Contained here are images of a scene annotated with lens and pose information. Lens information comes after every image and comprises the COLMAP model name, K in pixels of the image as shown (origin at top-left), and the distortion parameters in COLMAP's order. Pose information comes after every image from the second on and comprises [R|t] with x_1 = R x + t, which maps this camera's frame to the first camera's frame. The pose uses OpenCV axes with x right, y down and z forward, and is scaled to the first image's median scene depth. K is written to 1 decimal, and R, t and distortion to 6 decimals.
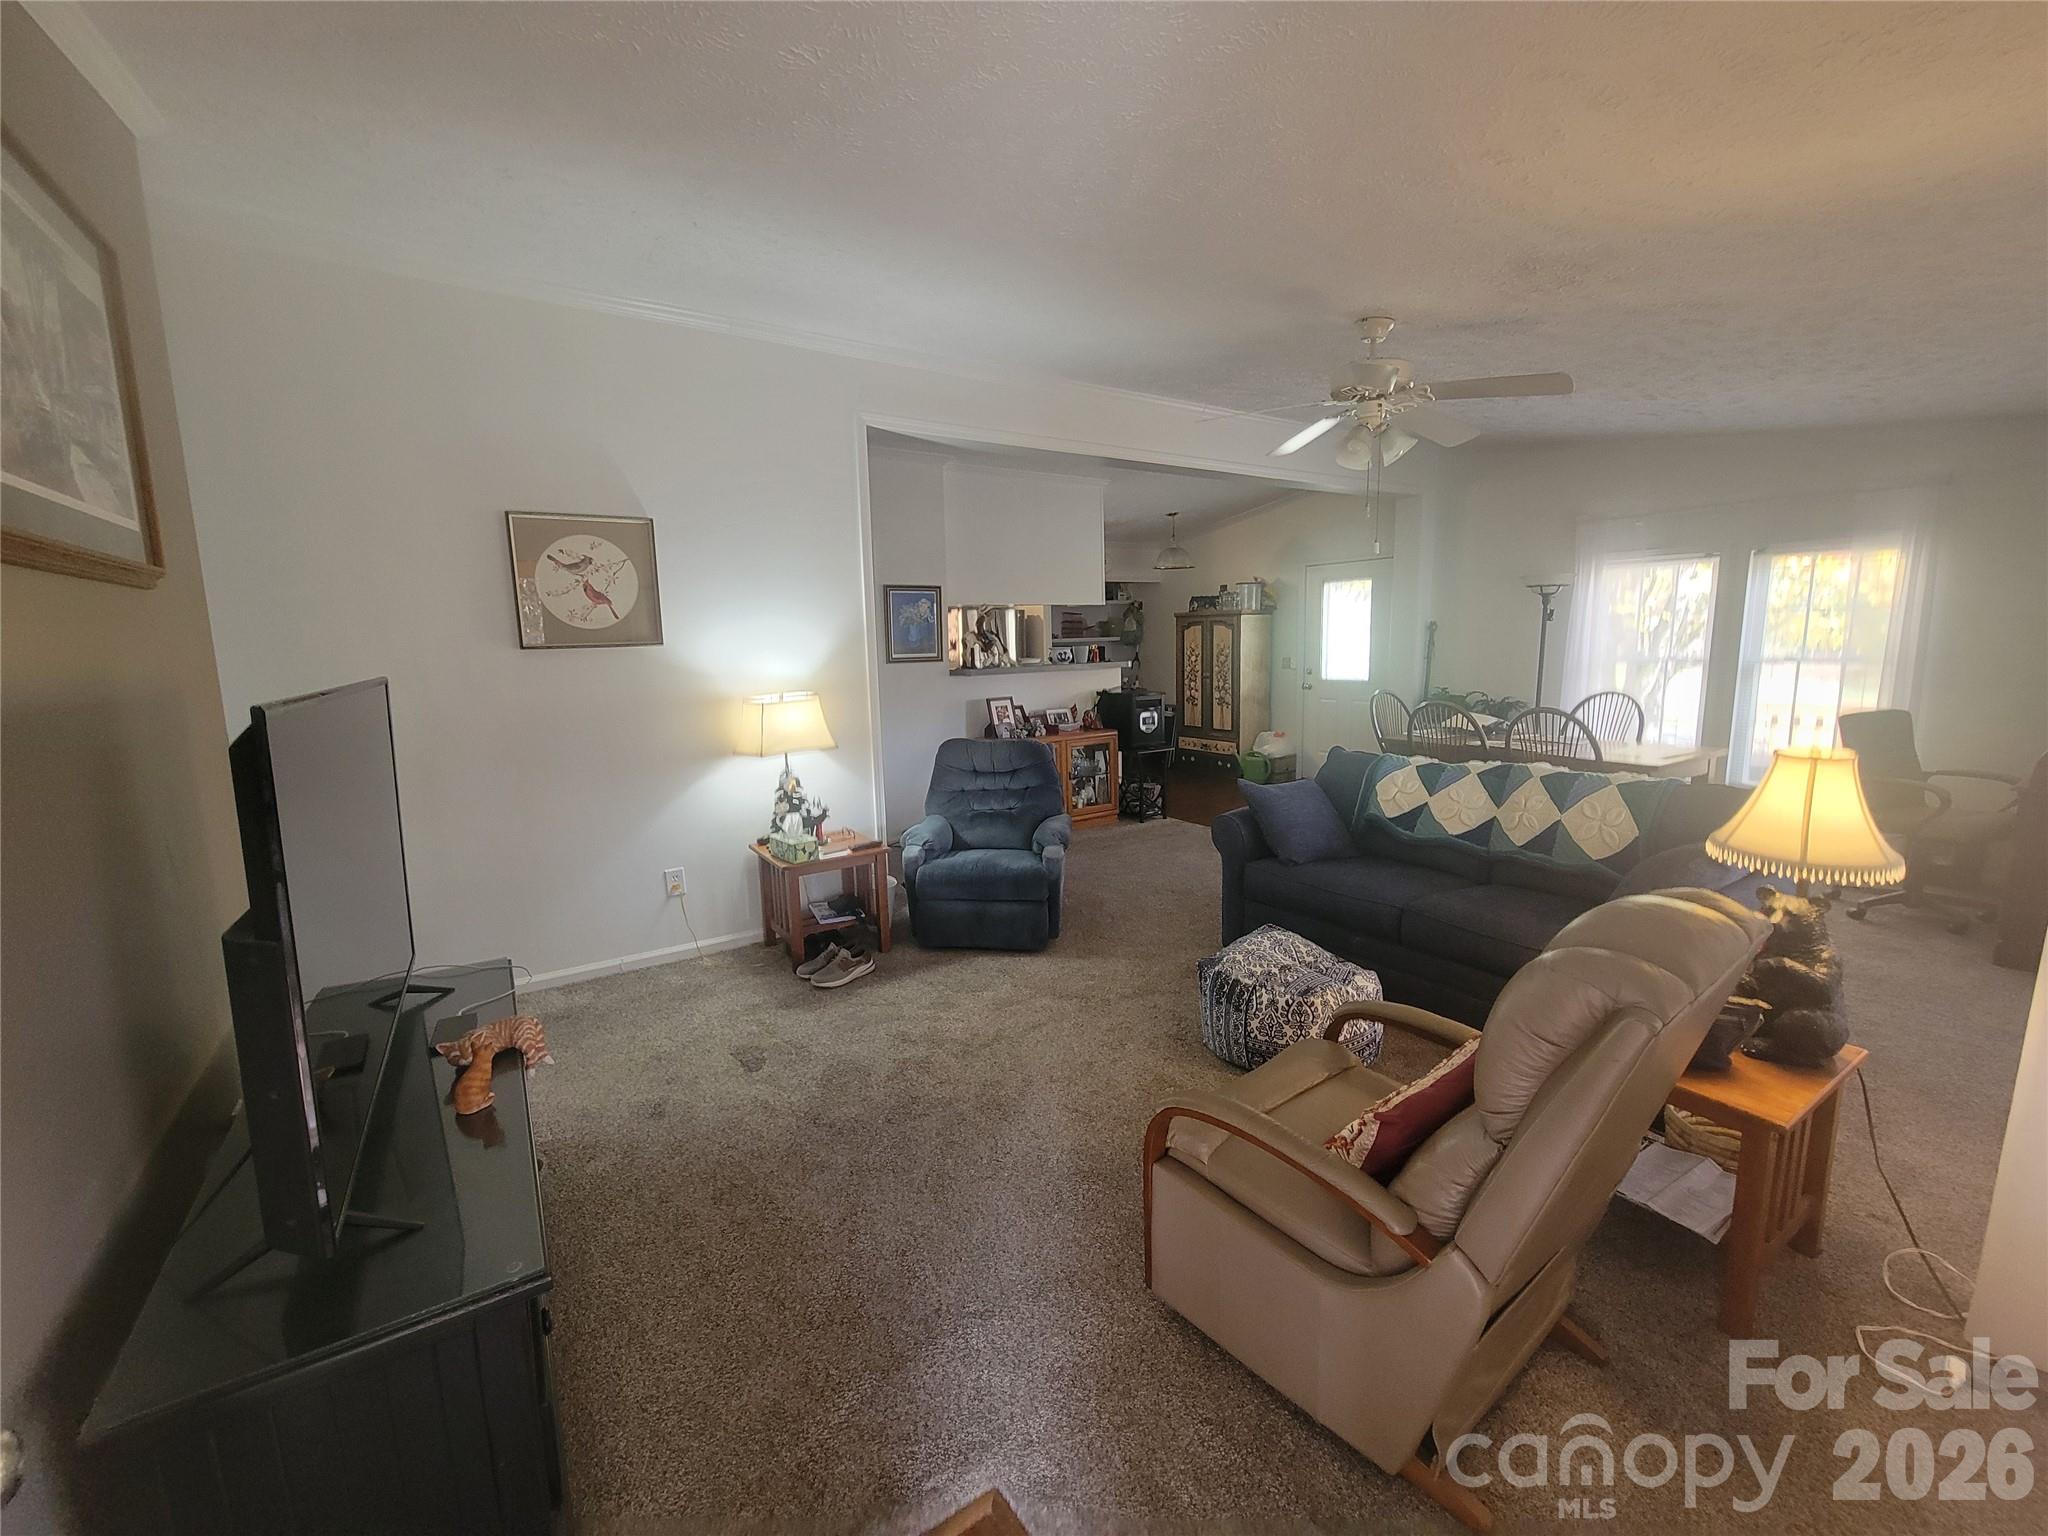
lens RADIAL K [[834.6, 0, 1031.4], [0, 834.6, 766.3], [0, 0, 1]] dist [-0.000469, -0.001219]
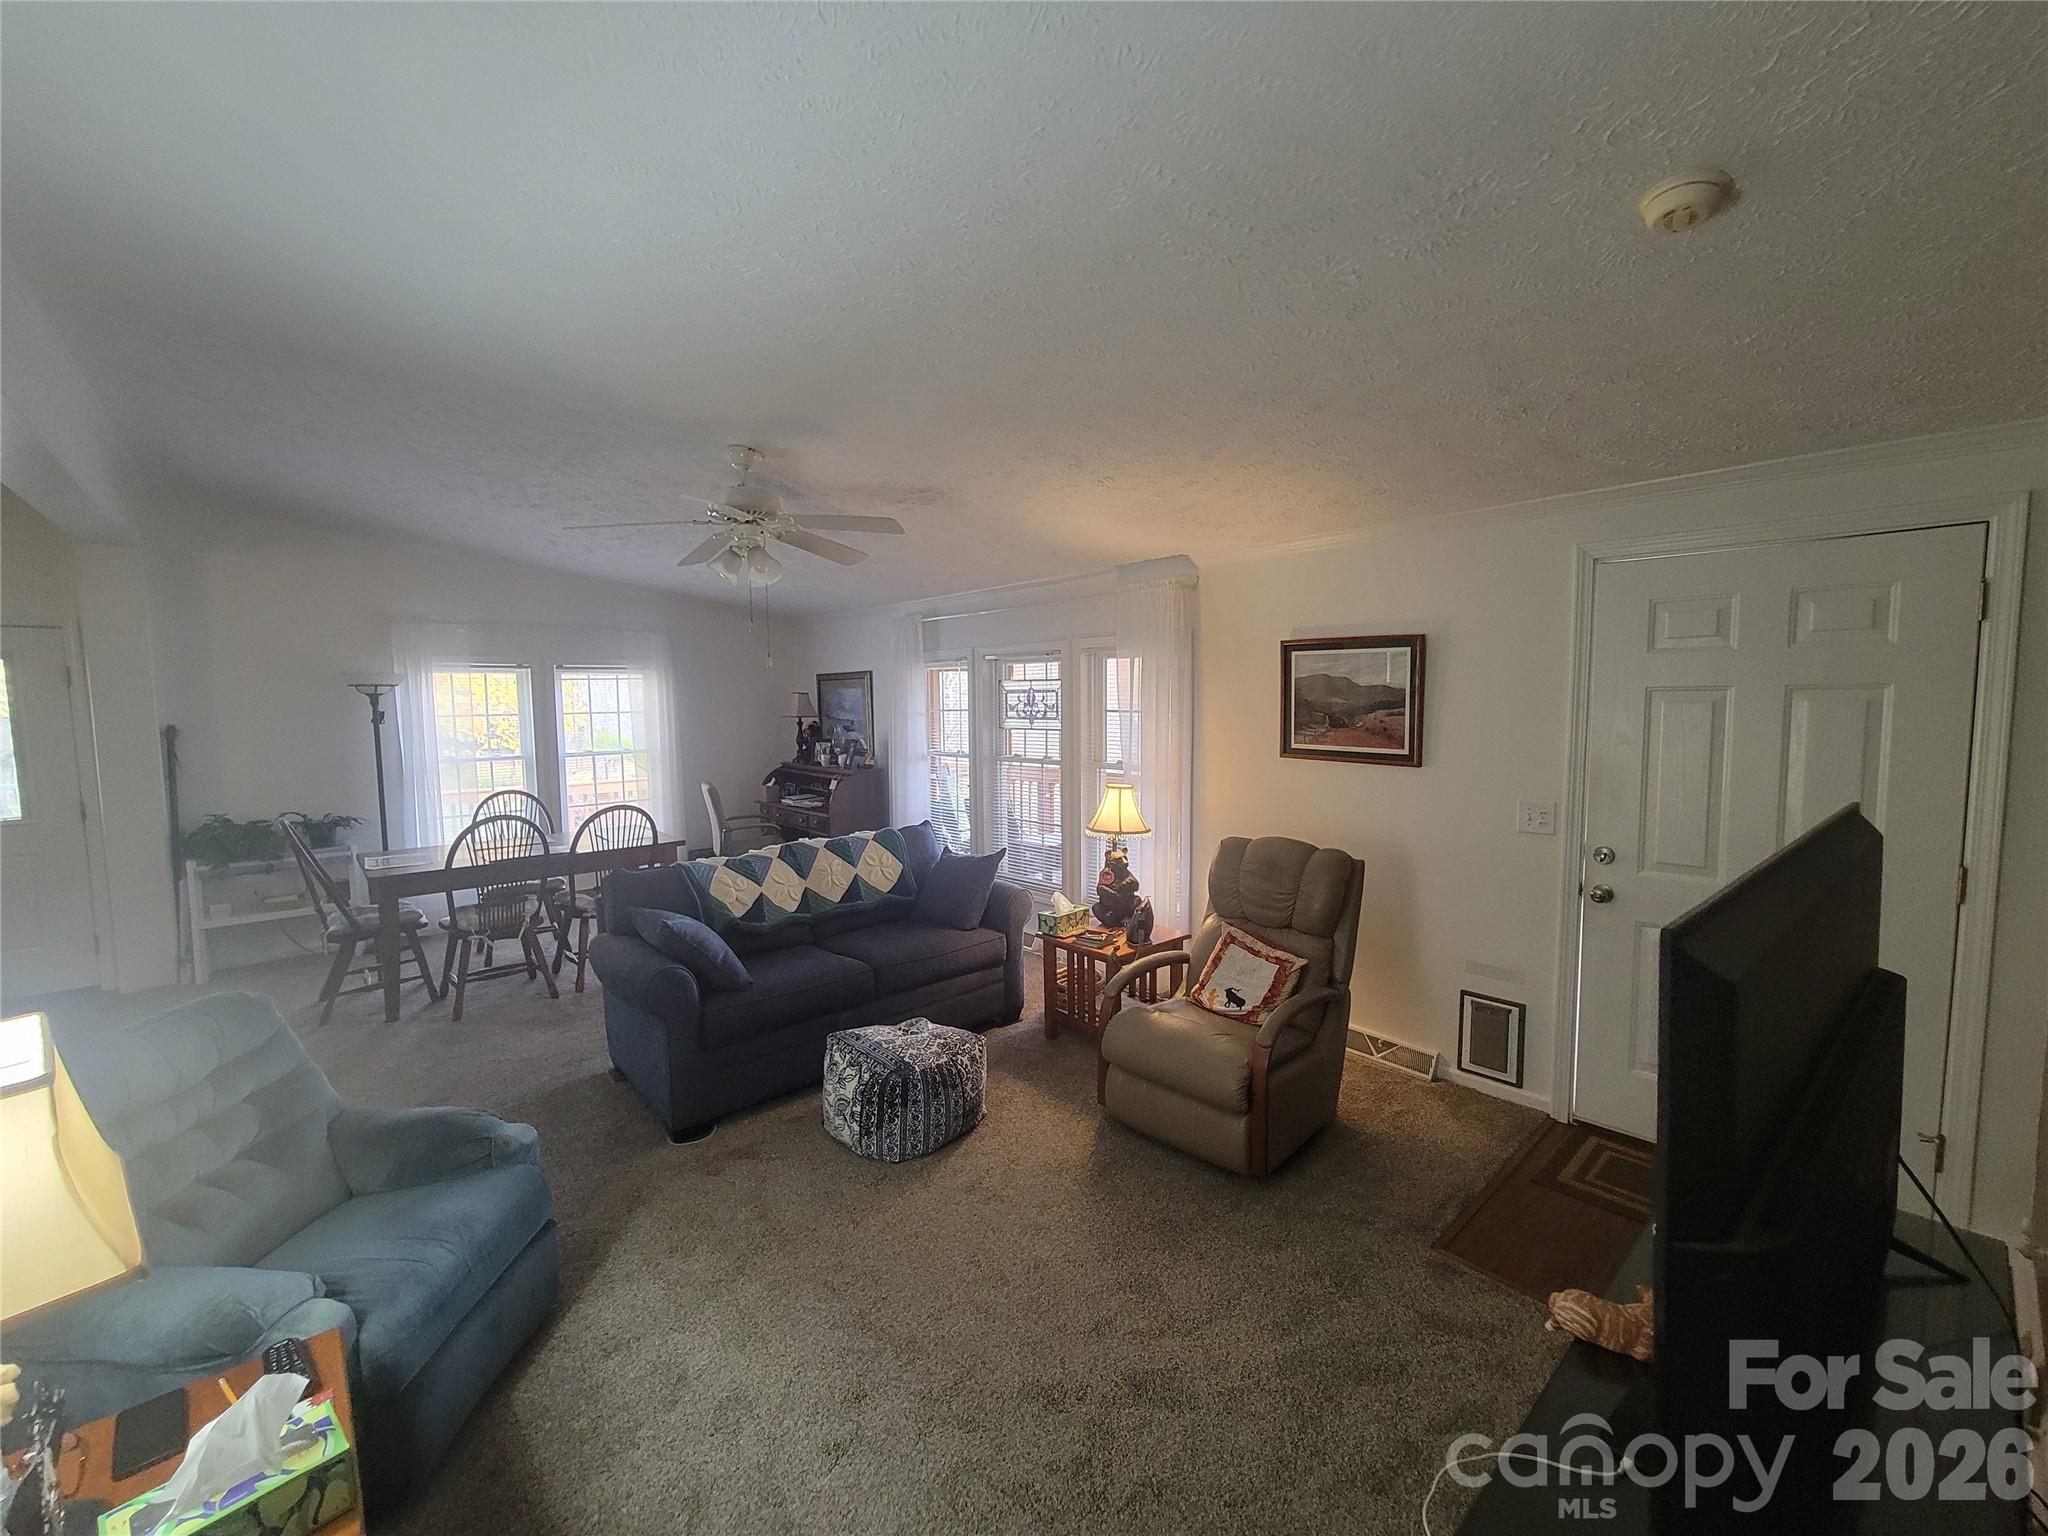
lens RADIAL K [[835.6, 0, 1022.4], [0, 835.6, 761.8], [0, 0, 1]] dist [0.000291, 0.000038]
pose [[-0.127251, -0.060176, 0.990043, -0.665134], [0.170588, 0.981957, 0.081610, -0.161379], [-0.977091, 0.179275, -0.114690, 0.782640]]
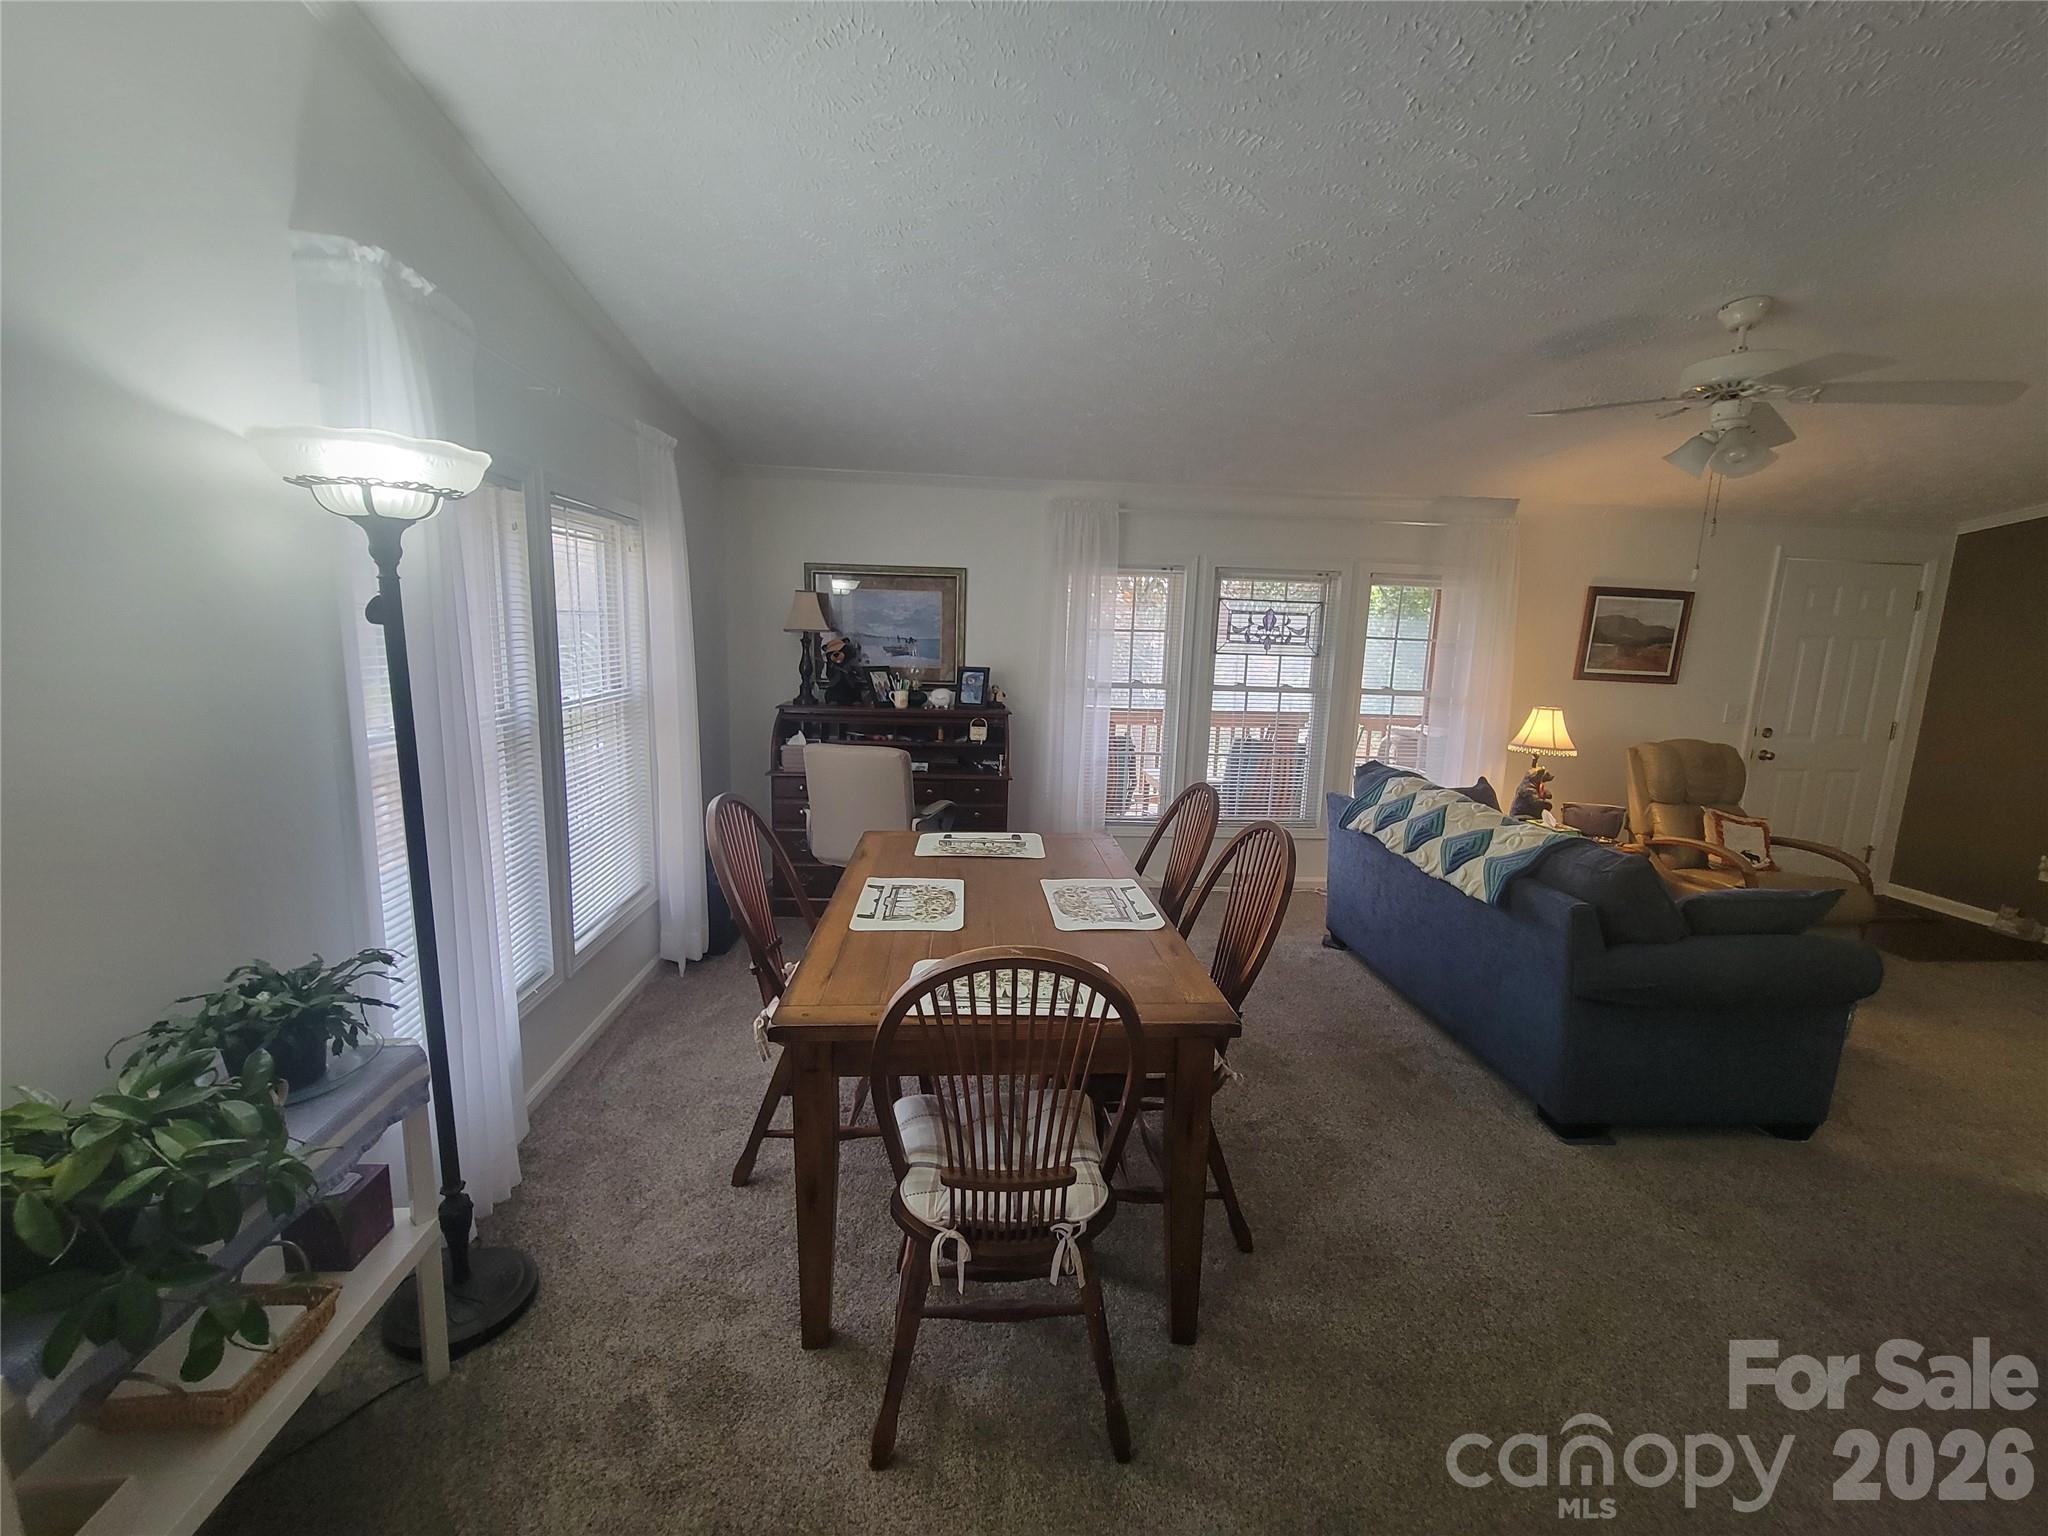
lens RADIAL K [[834.6, 0, 1031.4], [0, 834.6, 766.3], [0, 0, 1]] dist [-0.000469, -0.001219]
pose [[-0.866729, -0.089670, 0.490652, 0.528934], [0.062256, 0.956566, 0.284792, -0.341175], [-0.494878, 0.277383, -0.823501, 2.010438]]
